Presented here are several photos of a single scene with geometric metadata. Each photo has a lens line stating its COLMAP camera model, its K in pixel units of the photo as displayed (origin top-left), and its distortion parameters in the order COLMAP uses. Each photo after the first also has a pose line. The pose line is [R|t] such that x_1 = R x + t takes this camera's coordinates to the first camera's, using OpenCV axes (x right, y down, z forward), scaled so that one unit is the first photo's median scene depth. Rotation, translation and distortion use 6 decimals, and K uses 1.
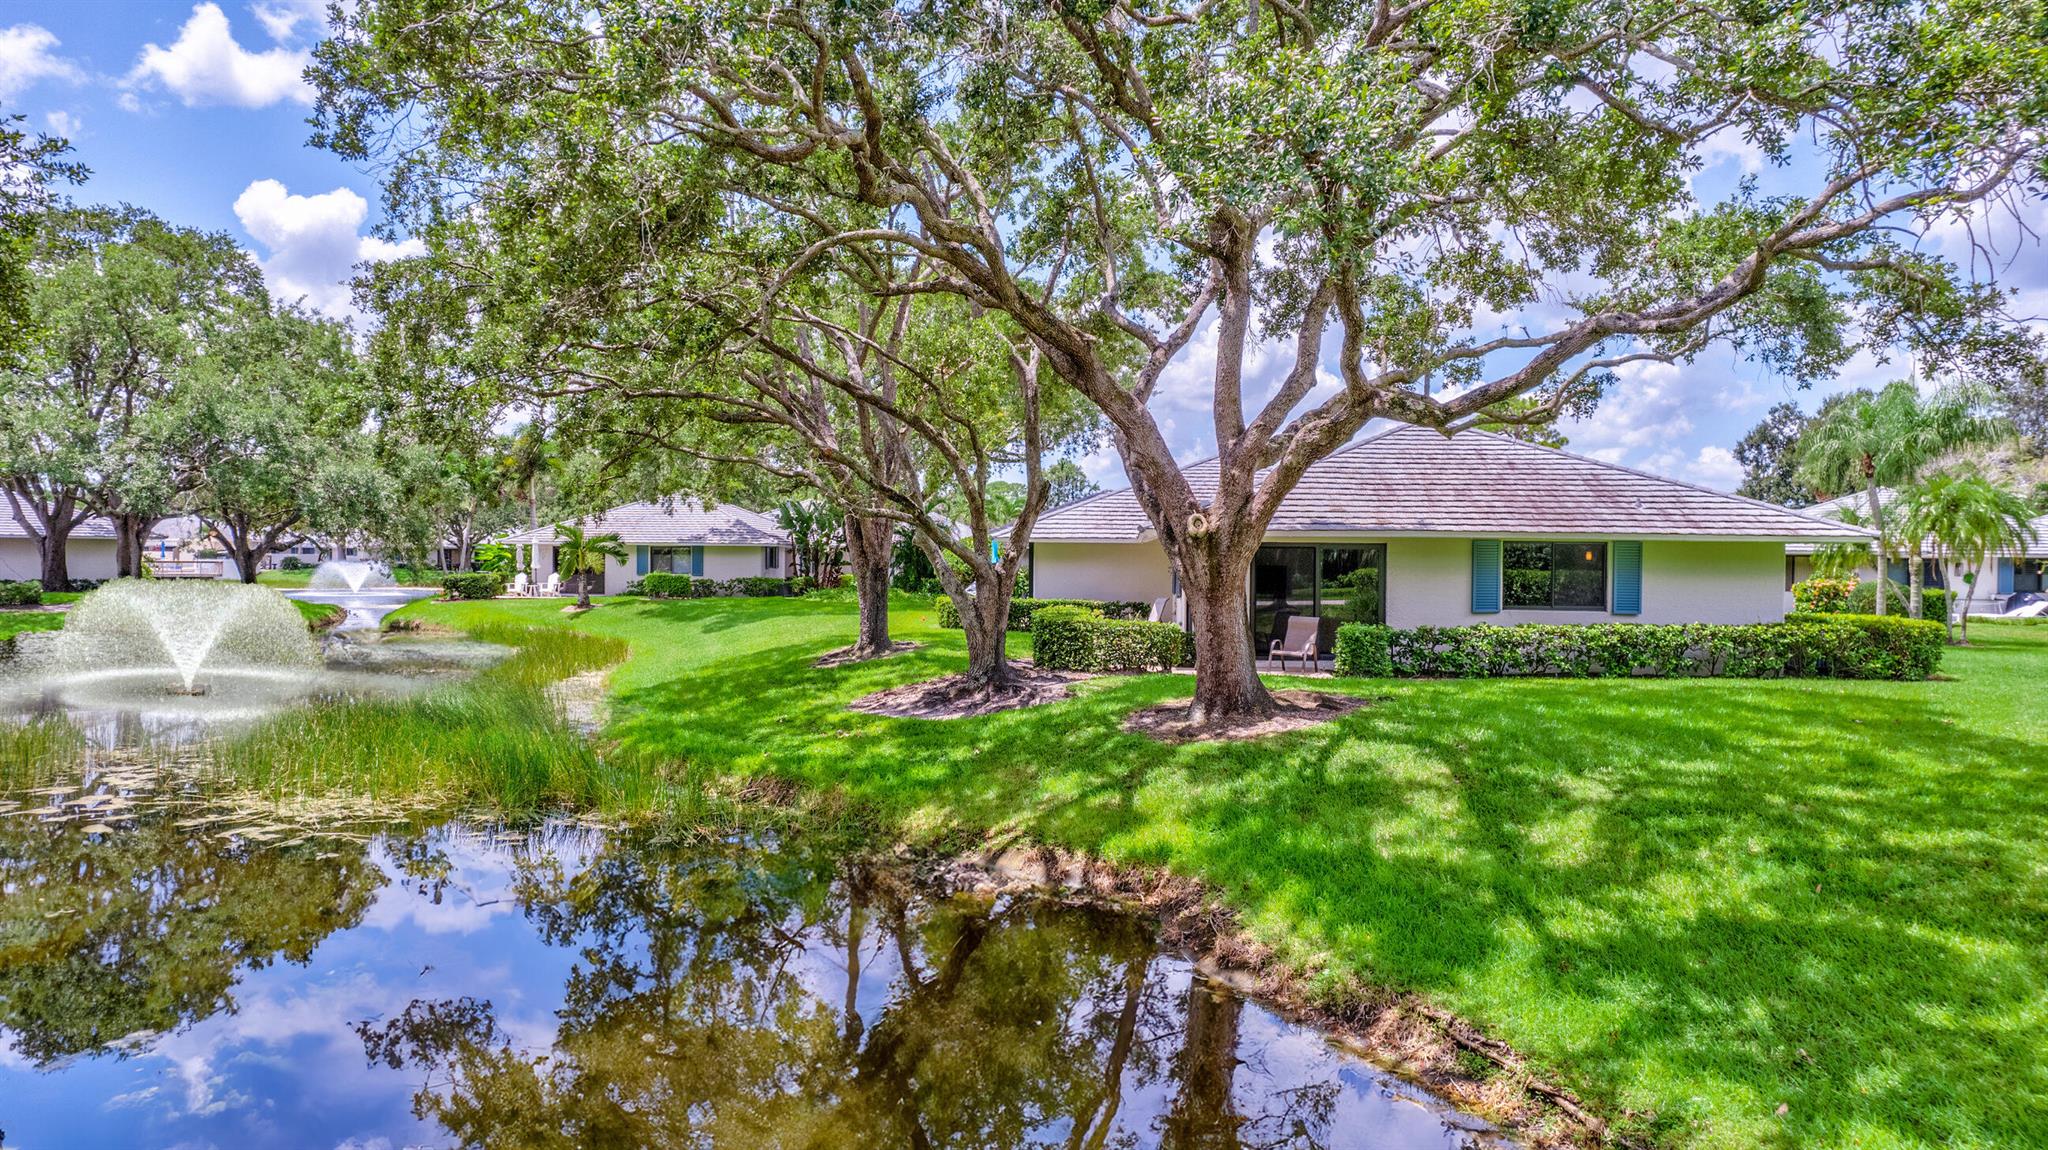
lens RADIAL K [[1308.3, 0, 1024.0], [0, 1308.3, 575.0], [0, 0, 1]] dist [-0.056547, 0.052957]
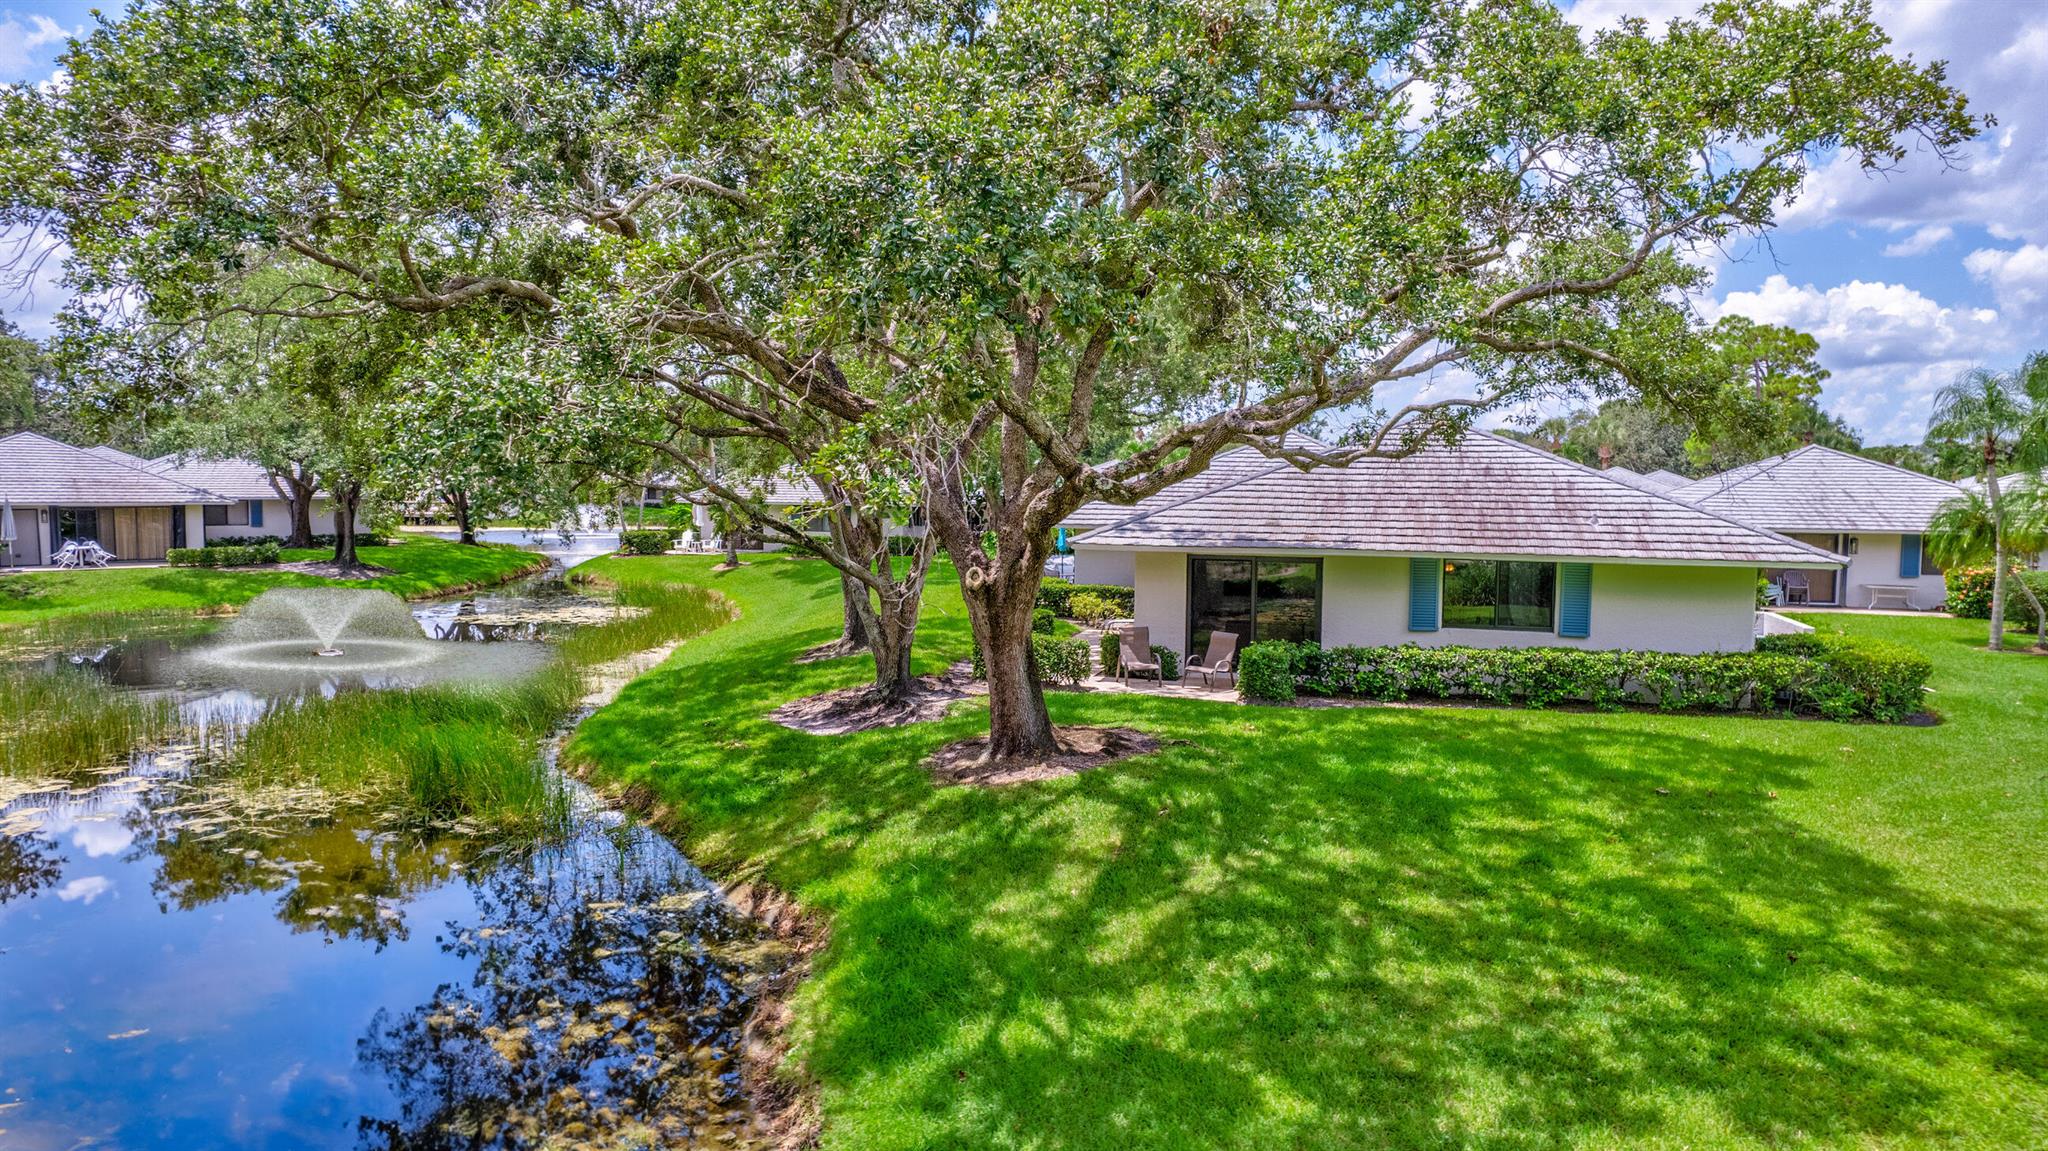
lens RADIAL K [[1308.3, 0, 1024.0], [0, 1308.3, 575.5], [0, 0, 1]] dist [-0.056547, 0.052957]
pose [[0.979423, 0.014904, -0.201265, 0.113625], [-0.003218, 0.998296, 0.058265, -0.030174], [0.201791, -0.056418, 0.977802, -0.006564]]
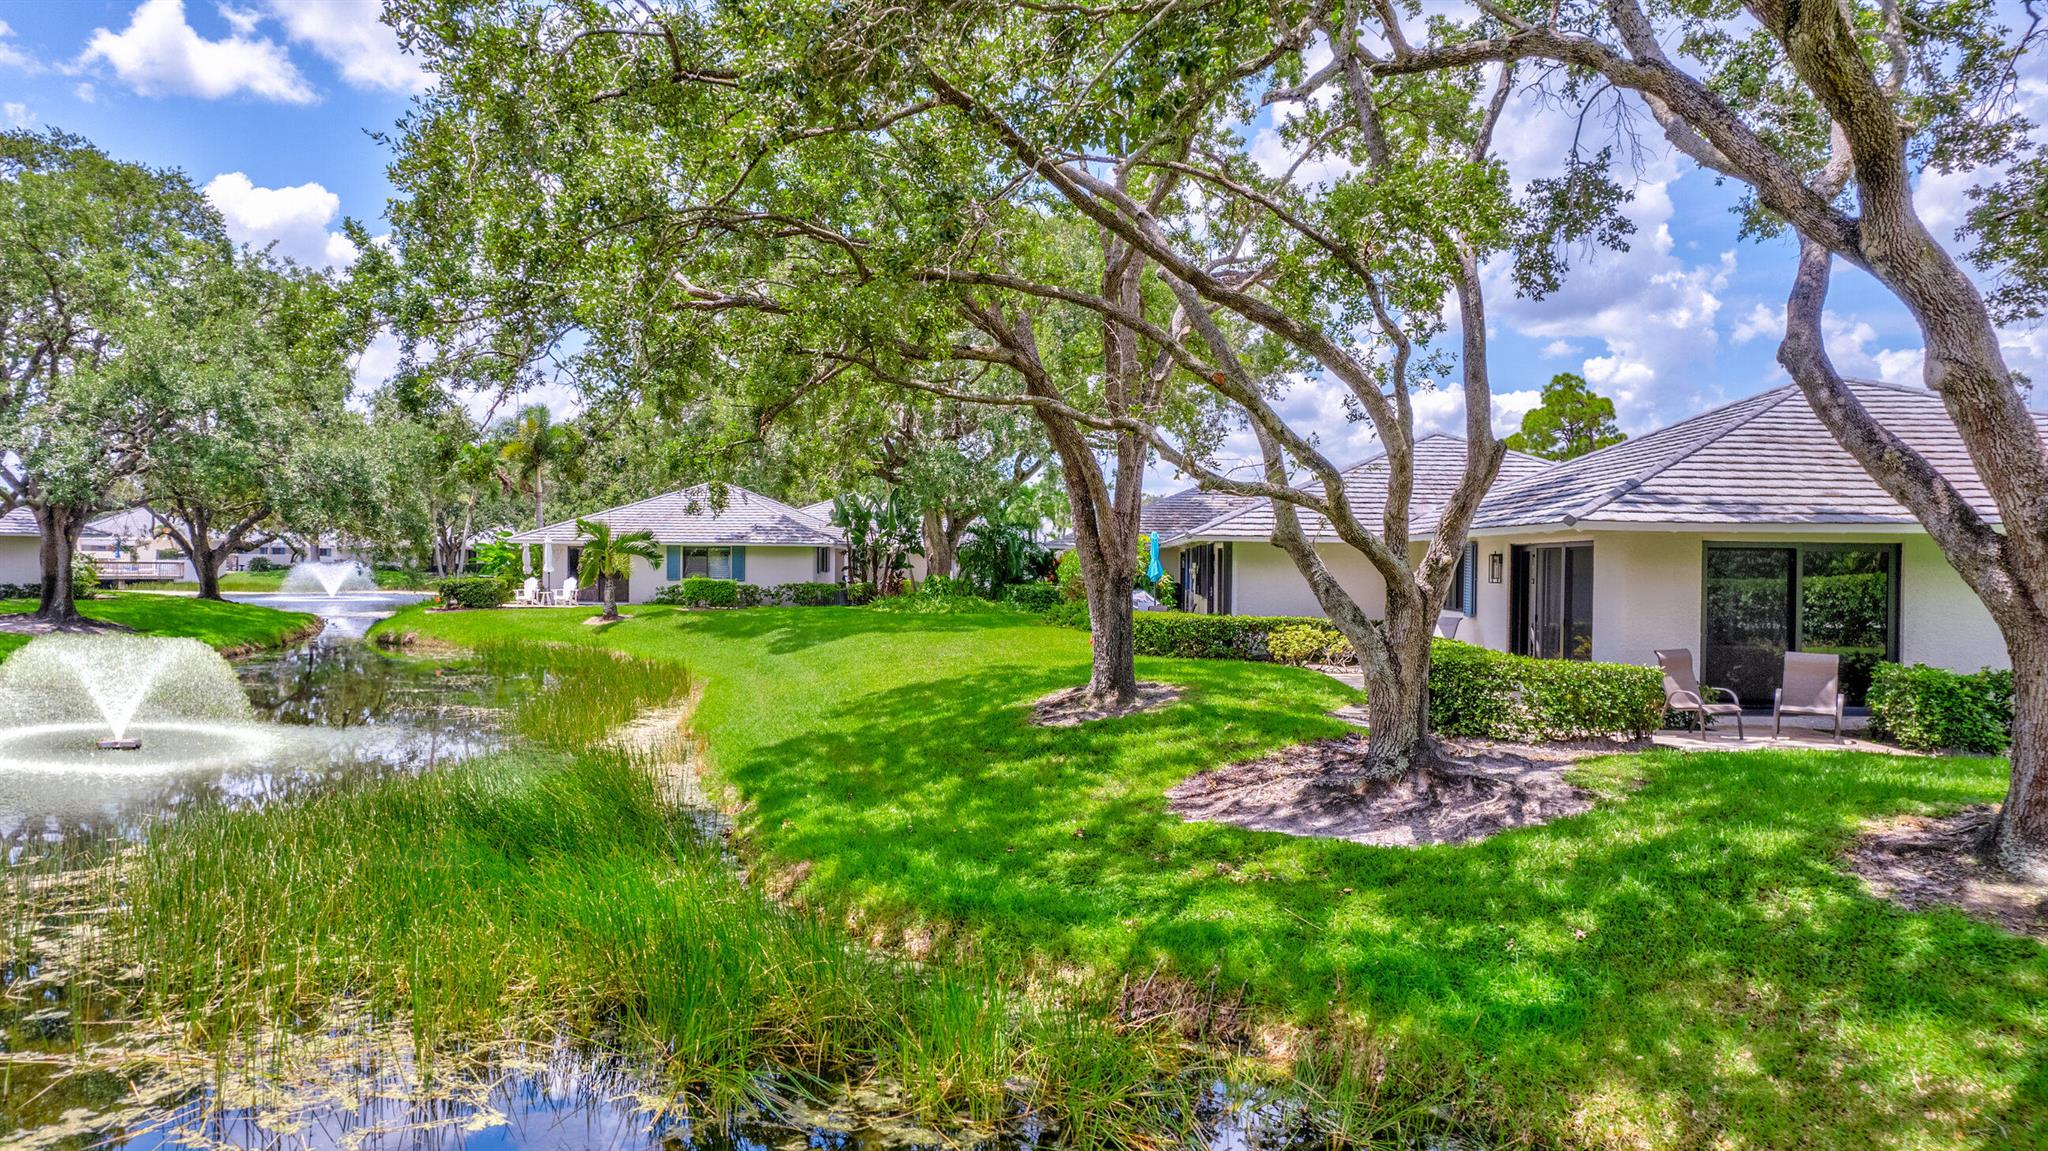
lens RADIAL K [[1308.3, 0, 1024.0], [0, 1308.3, 575.5], [0, 0, 1]] dist [-0.056547, 0.052957]
pose [[0.999839, 0.001258, 0.017896, -0.085022], [-0.001245, 0.999999, -0.000686, -0.002873], [-0.017897, 0.000663, 0.999840, 0.151947]]
